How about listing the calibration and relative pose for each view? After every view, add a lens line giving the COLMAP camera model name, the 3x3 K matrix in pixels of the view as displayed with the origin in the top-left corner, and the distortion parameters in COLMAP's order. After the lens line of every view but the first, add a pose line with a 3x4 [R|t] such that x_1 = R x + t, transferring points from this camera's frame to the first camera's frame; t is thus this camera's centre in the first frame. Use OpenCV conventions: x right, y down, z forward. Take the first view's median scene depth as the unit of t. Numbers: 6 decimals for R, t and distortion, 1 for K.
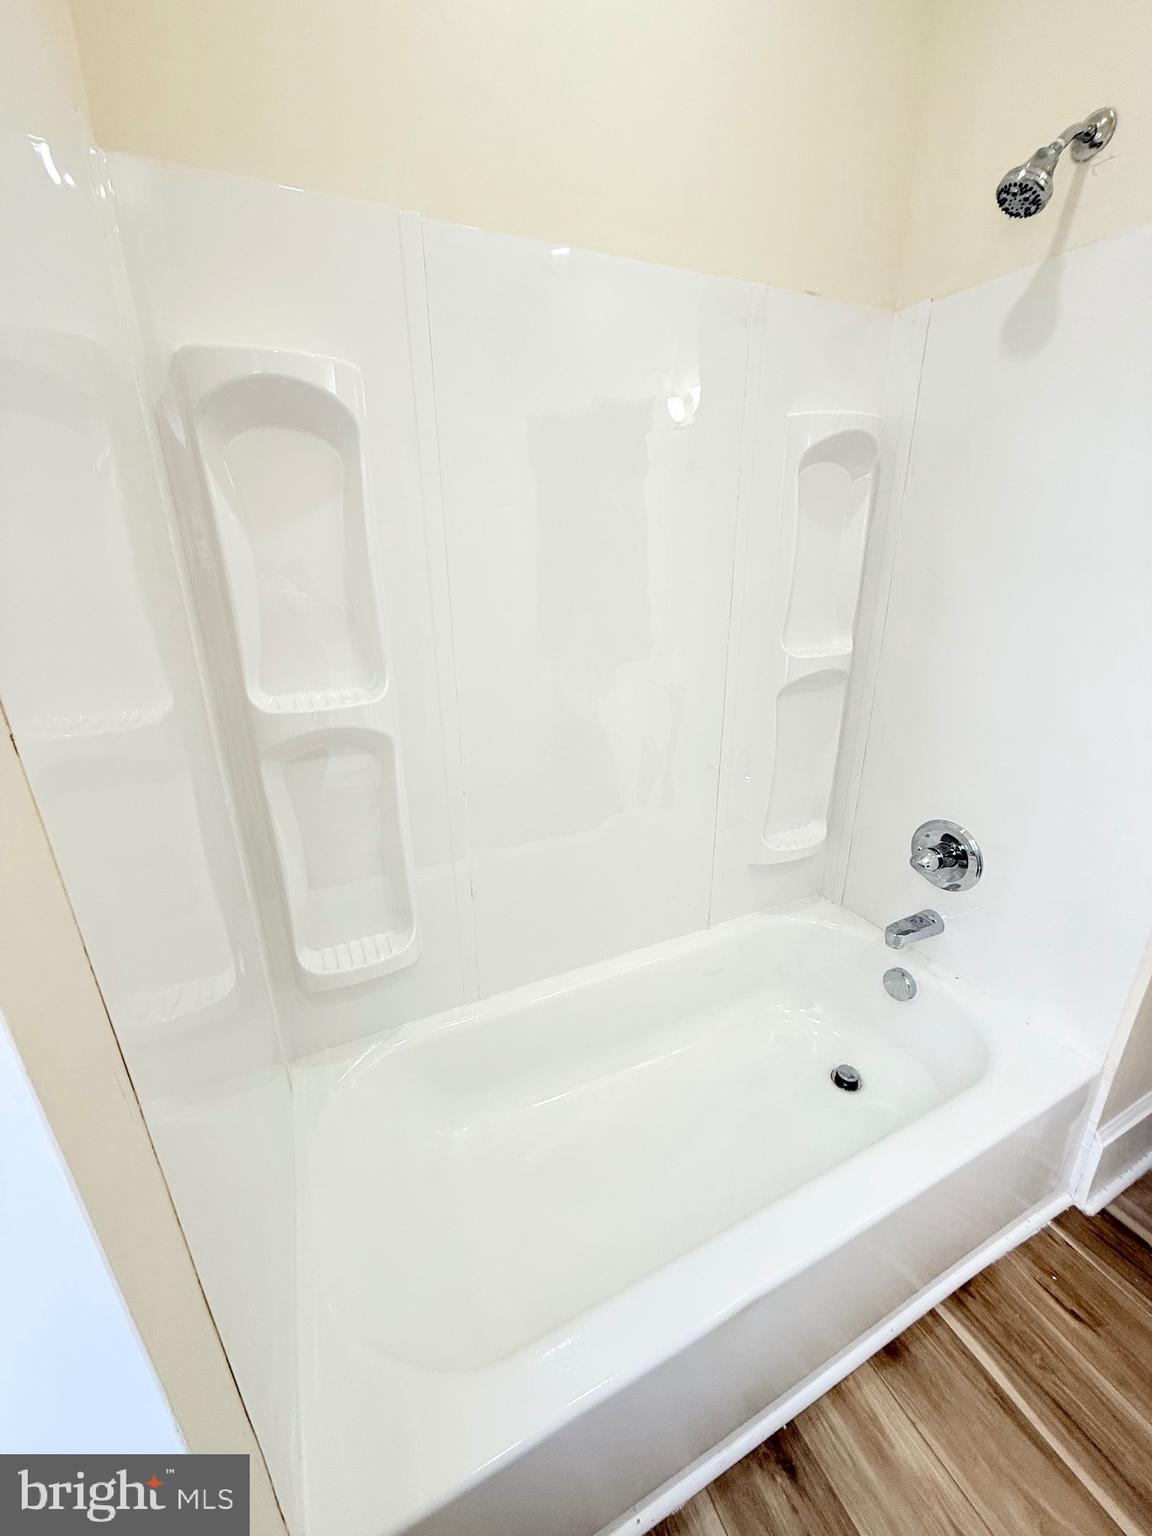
lens RADIAL K [[604.3, 0, 573.5], [0, 604.3, 762.2], [0, 0, 1]] dist [0.000356, -0.000433]
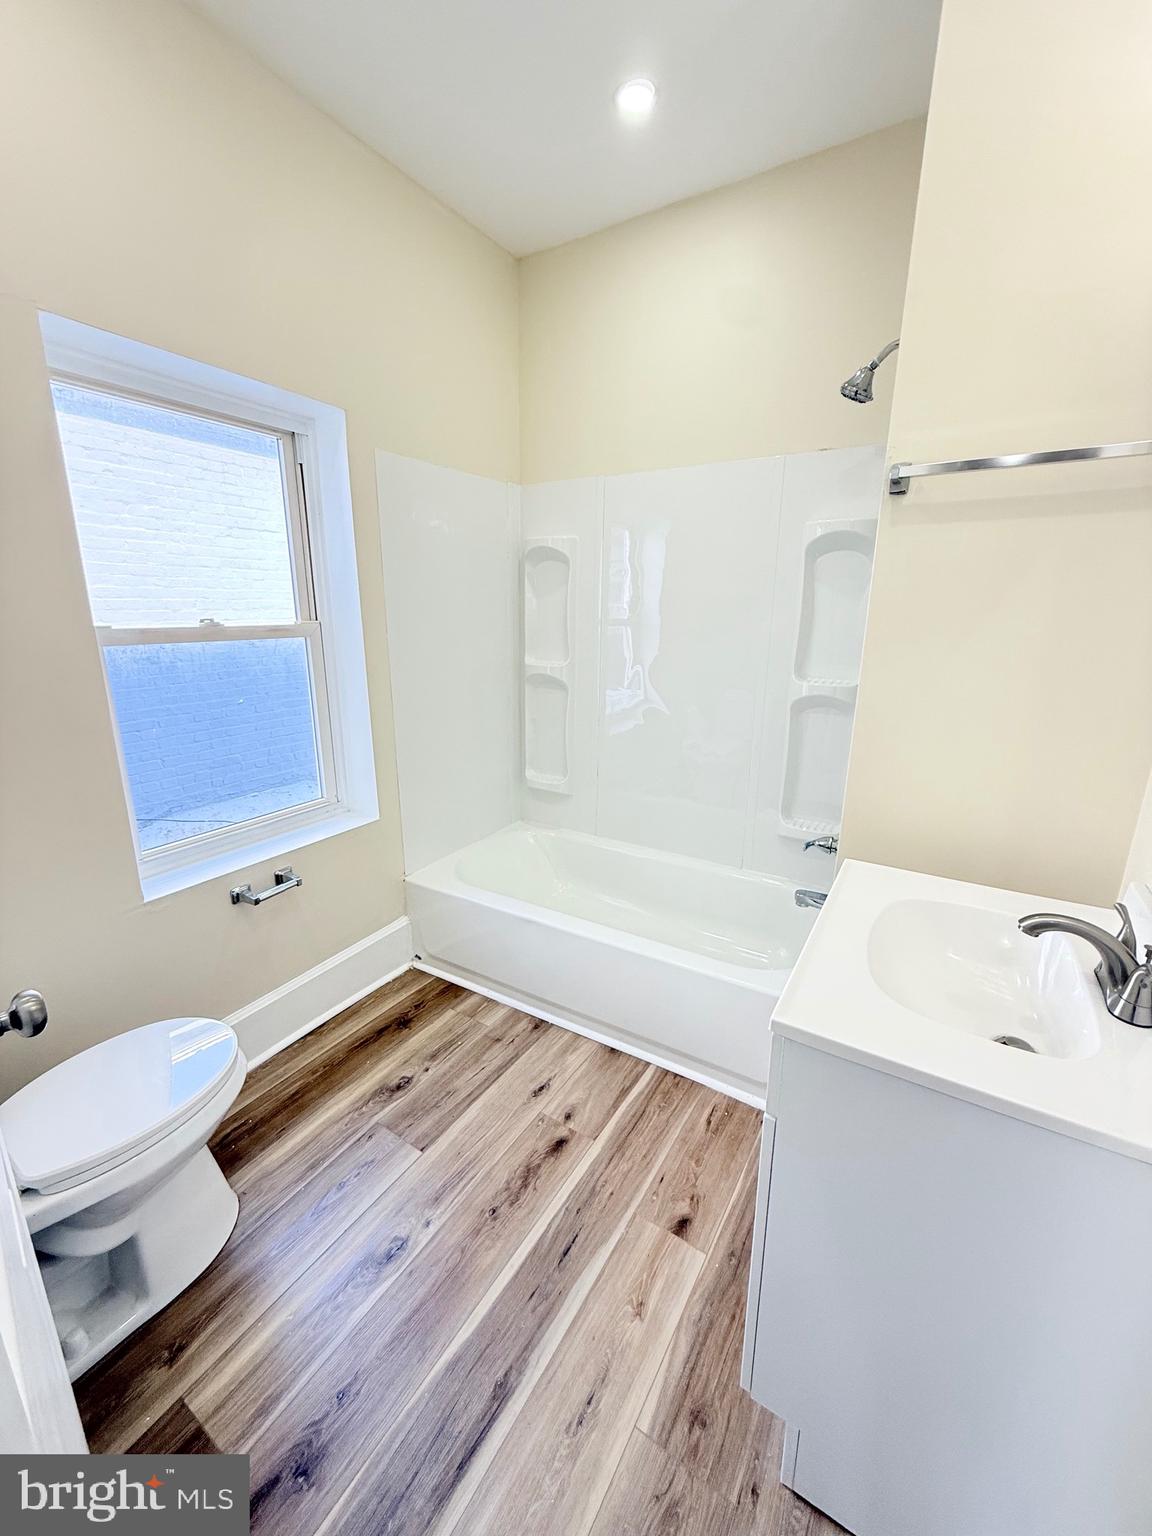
lens RADIAL K [[604.3, 0, 573.5], [0, 604.3, 762.2], [0, 0, 1]] dist [0.000356, -0.000433]
pose [[0.552846, 0.221262, -0.803371, 1.630774], [-0.293746, 0.953961, 0.060594, 0.096353], [0.779791, 0.202487, 0.592388, -0.291316]]
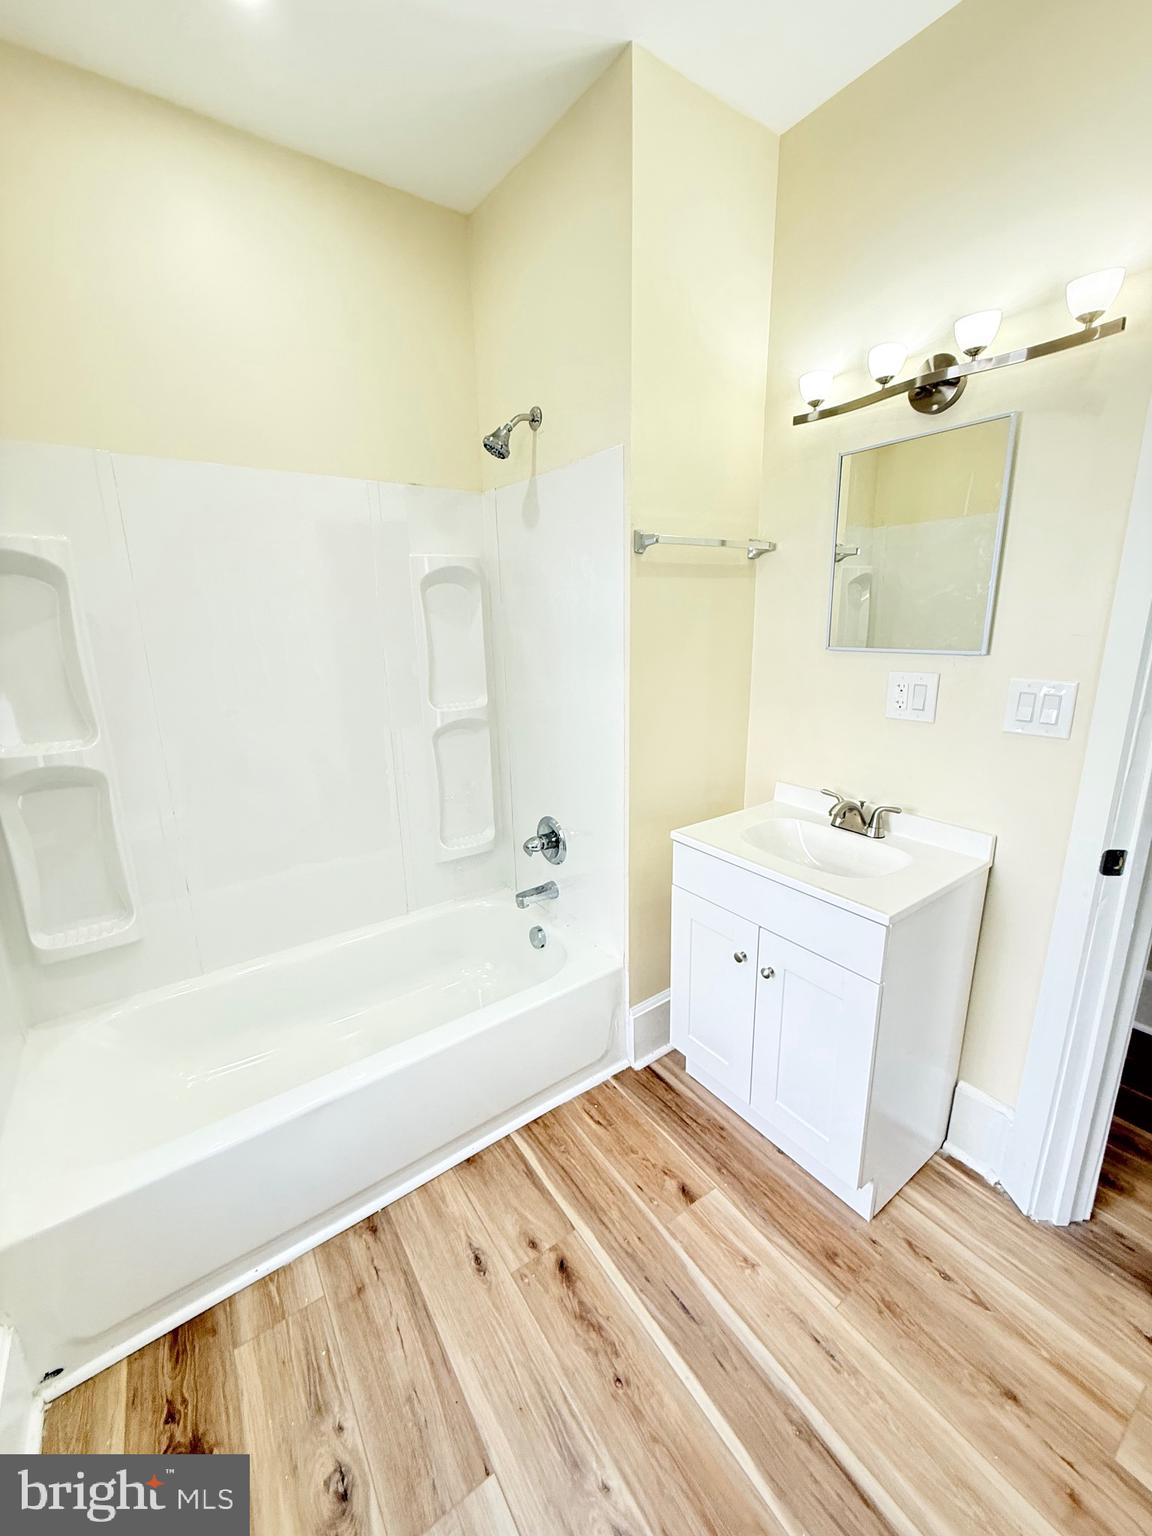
lens RADIAL K [[606.3, 0, 574.6], [0, 606.3, 764.8], [0, 0, 1]] dist [-0.000035, 0.000131]
pose [[0.983431, -0.050363, 0.174149, 0.548772], [0.068830, 0.992433, -0.101678, 0.161737], [-0.167711, 0.111980, 0.979456, -0.609252]]
